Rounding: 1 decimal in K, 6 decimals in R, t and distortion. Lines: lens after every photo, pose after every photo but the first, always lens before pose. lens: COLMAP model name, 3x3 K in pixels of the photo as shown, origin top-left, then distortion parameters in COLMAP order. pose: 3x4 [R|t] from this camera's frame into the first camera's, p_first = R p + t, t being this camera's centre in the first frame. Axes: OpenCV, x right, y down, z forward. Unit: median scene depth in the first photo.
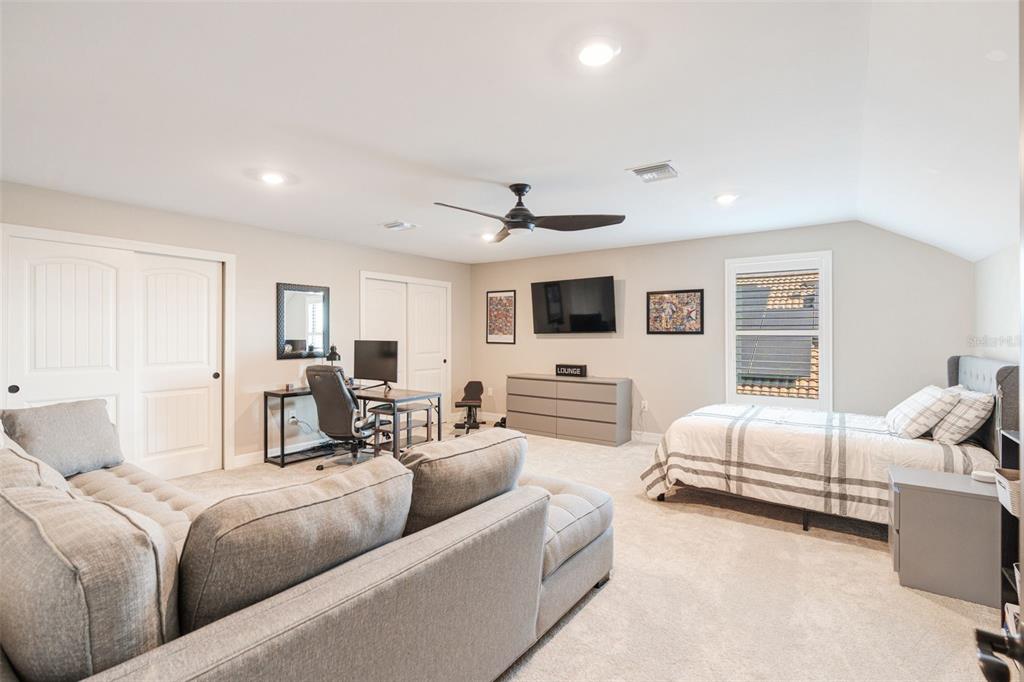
lens RADIAL K [[471.2, 0, 512.0], [0, 471.2, 341.0], [0, 0, 1]] dist [-0.001184, 0.000256]
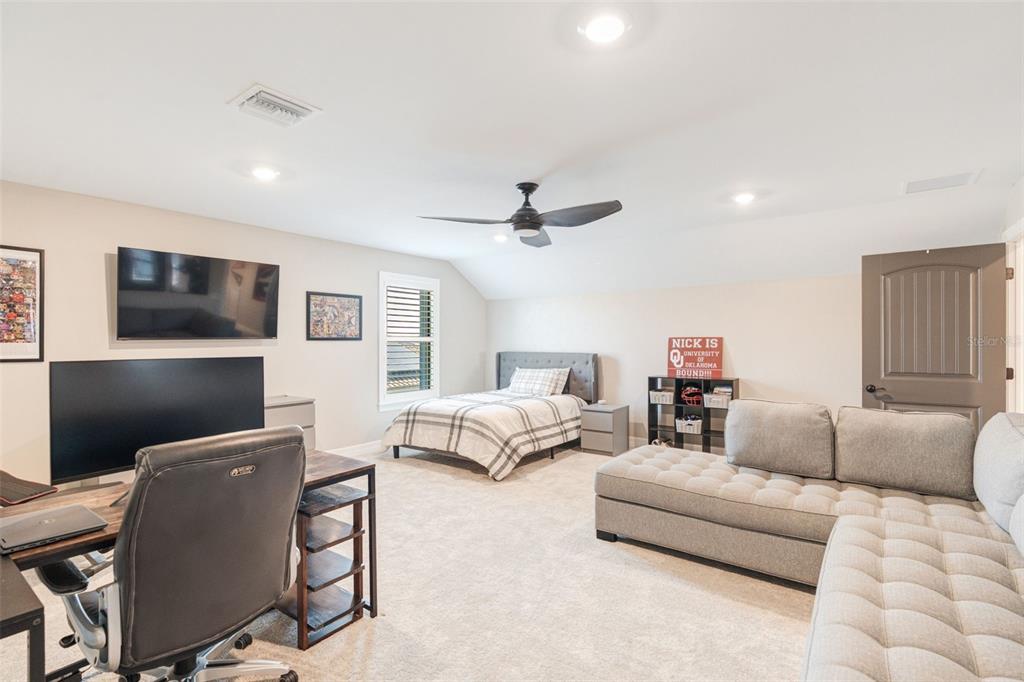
lens RADIAL K [[471.2, 0, 512.0], [0, 471.2, 341.0], [0, 0, 1]] dist [-0.001184, 0.000256]
pose [[0.012435, -0.003358, 0.999917, -0.599247], [0.016418, 0.999860, 0.003153, -0.010598], [-0.999788, 0.016378, 0.012489, 0.653132]]
